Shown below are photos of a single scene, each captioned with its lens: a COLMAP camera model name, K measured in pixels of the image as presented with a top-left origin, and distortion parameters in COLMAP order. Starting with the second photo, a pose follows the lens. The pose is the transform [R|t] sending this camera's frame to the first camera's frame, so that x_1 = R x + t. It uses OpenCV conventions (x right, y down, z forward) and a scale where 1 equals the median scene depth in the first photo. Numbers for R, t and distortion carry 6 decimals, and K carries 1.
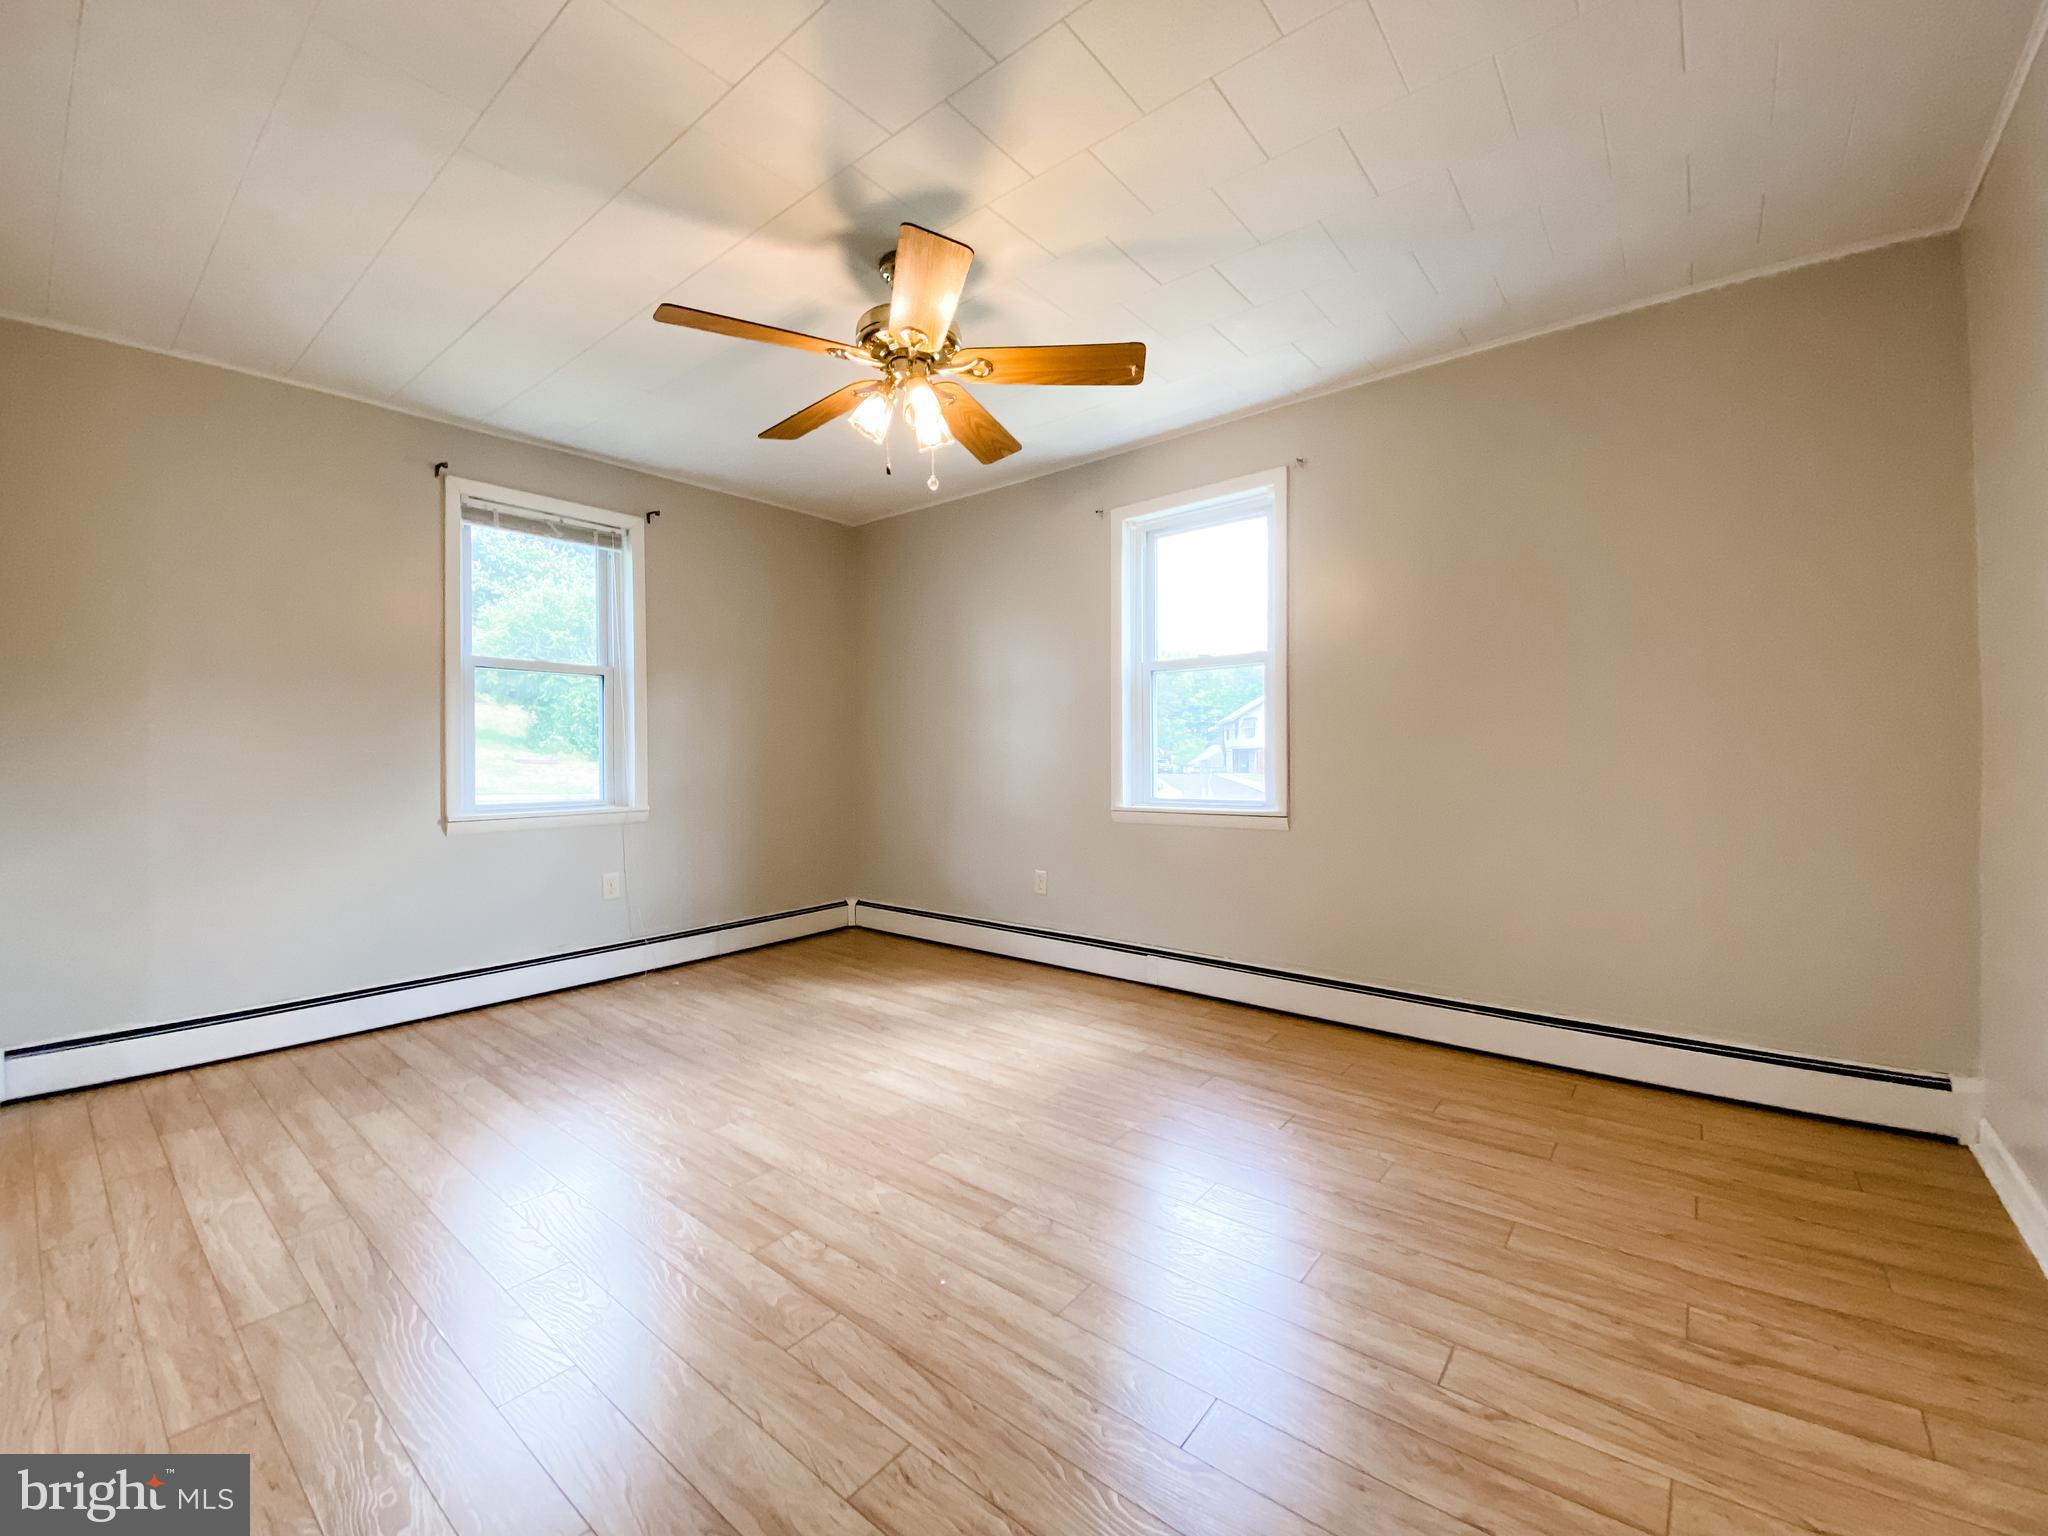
lens RADIAL K [[837.2, 0, 1017.8], [0, 837.2, 764.1], [0, 0, 1]] dist [-0.000173, -0.000531]
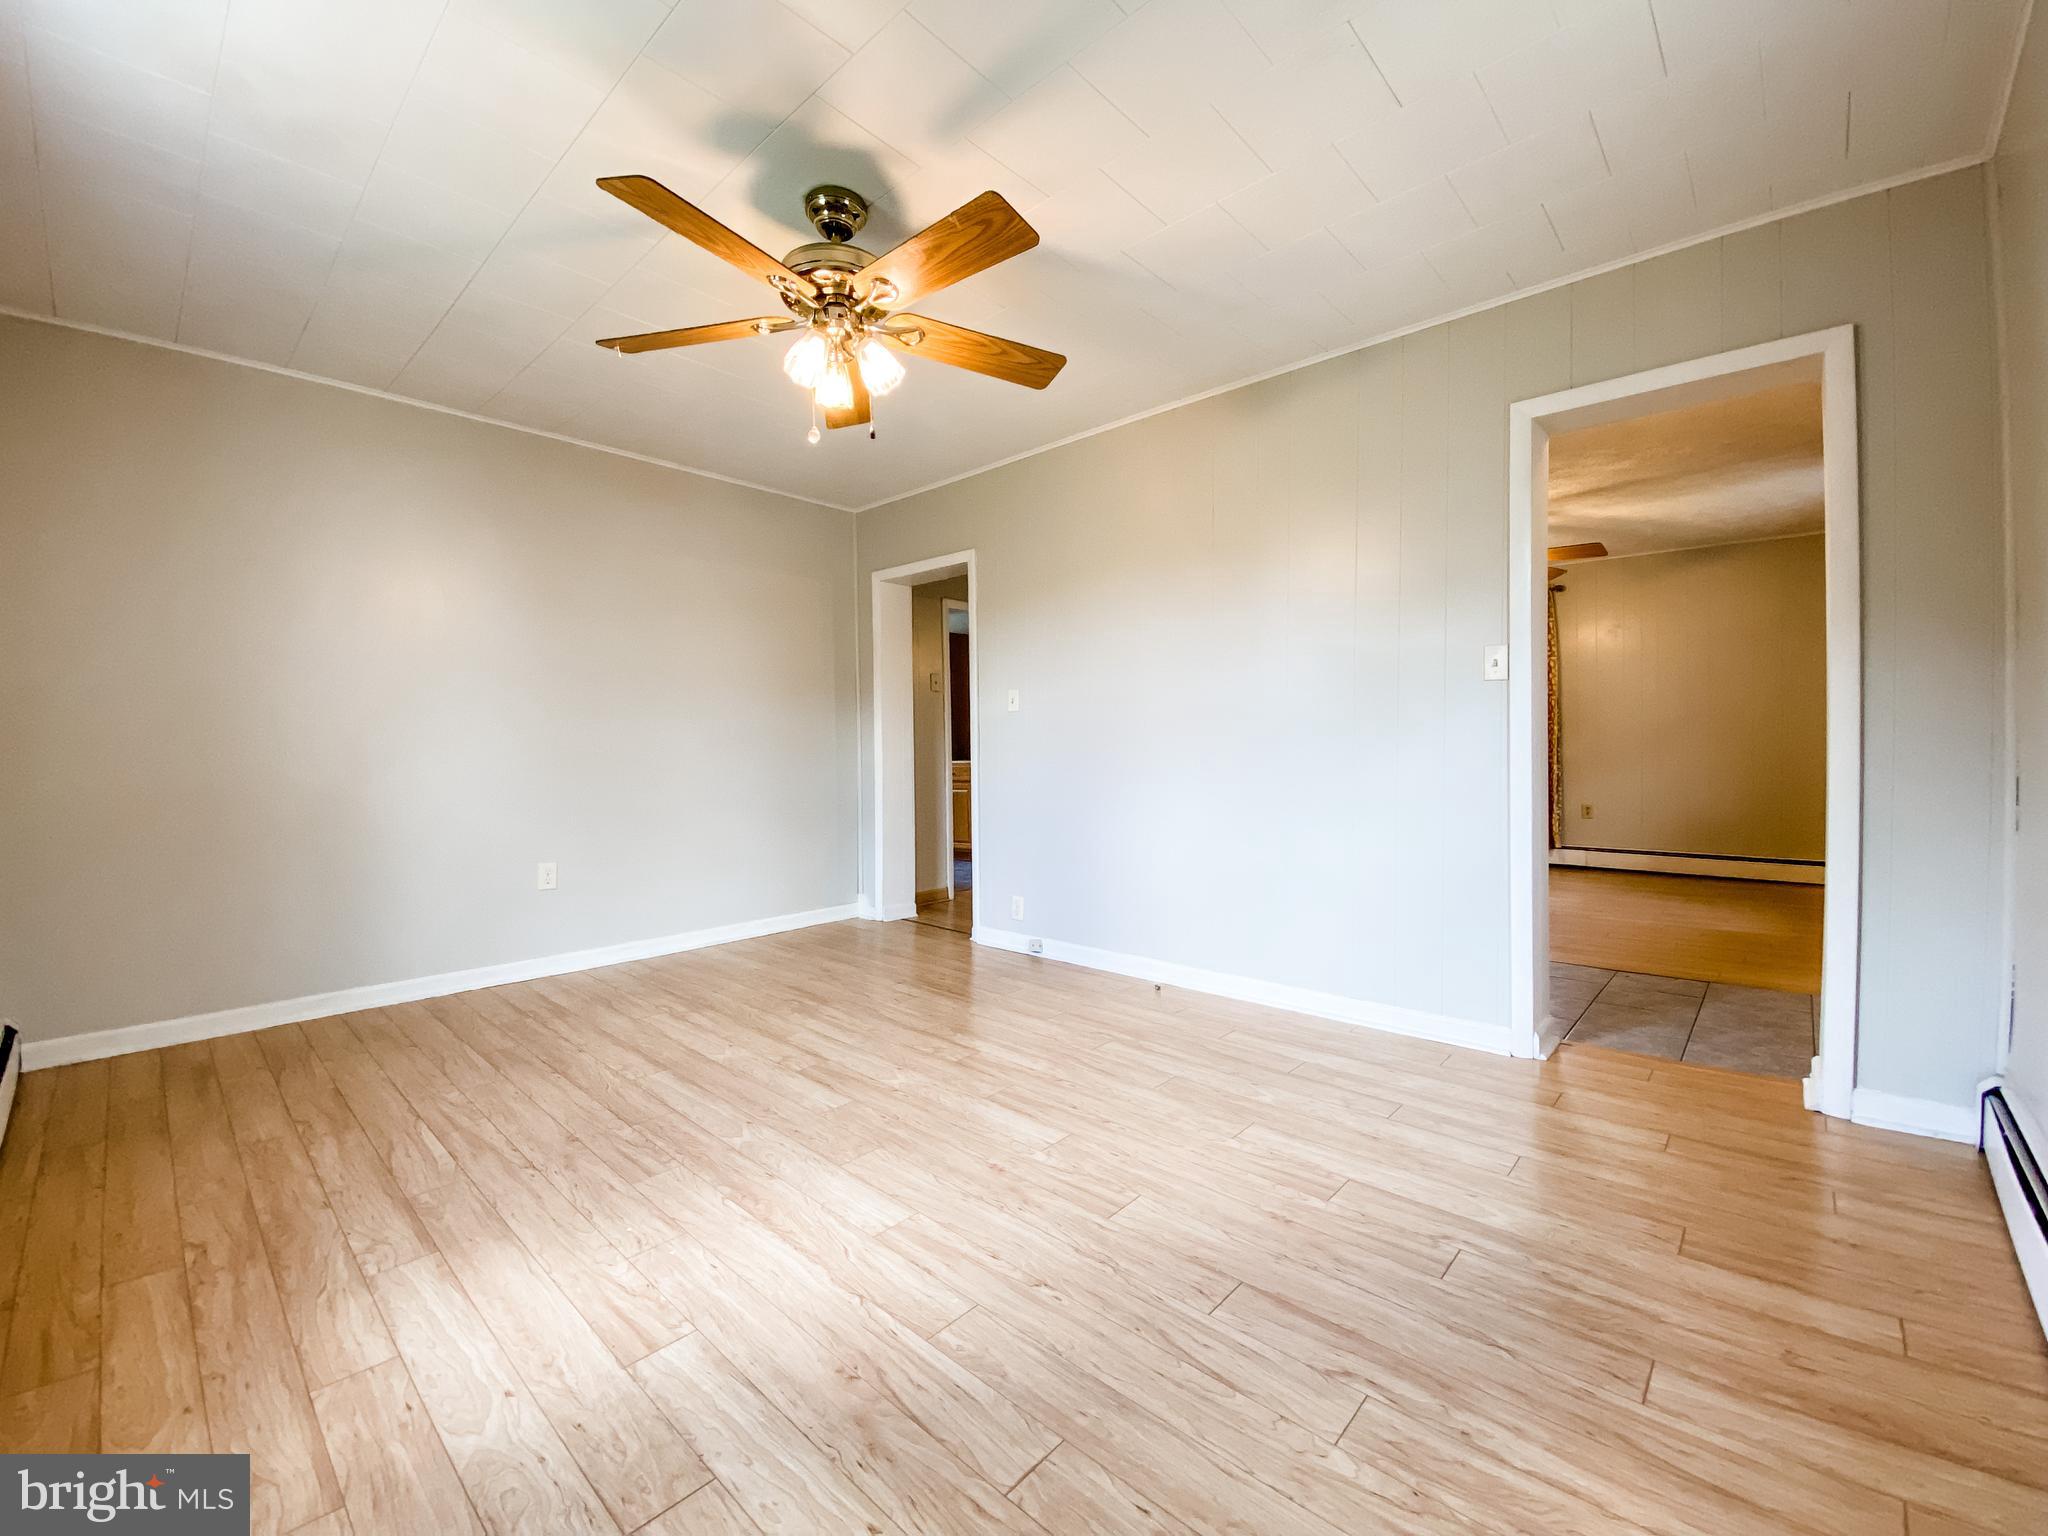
lens RADIAL K [[837.2, 0, 1019.8], [0, 837.2, 760.9], [0, 0, 1]] dist [-0.000173, -0.000531]
pose [[-0.997724, 0.018790, 0.064763, -0.383844], [0.020931, 0.999251, 0.032543, -0.008115], [-0.064103, 0.033825, -0.997370, 1.933178]]
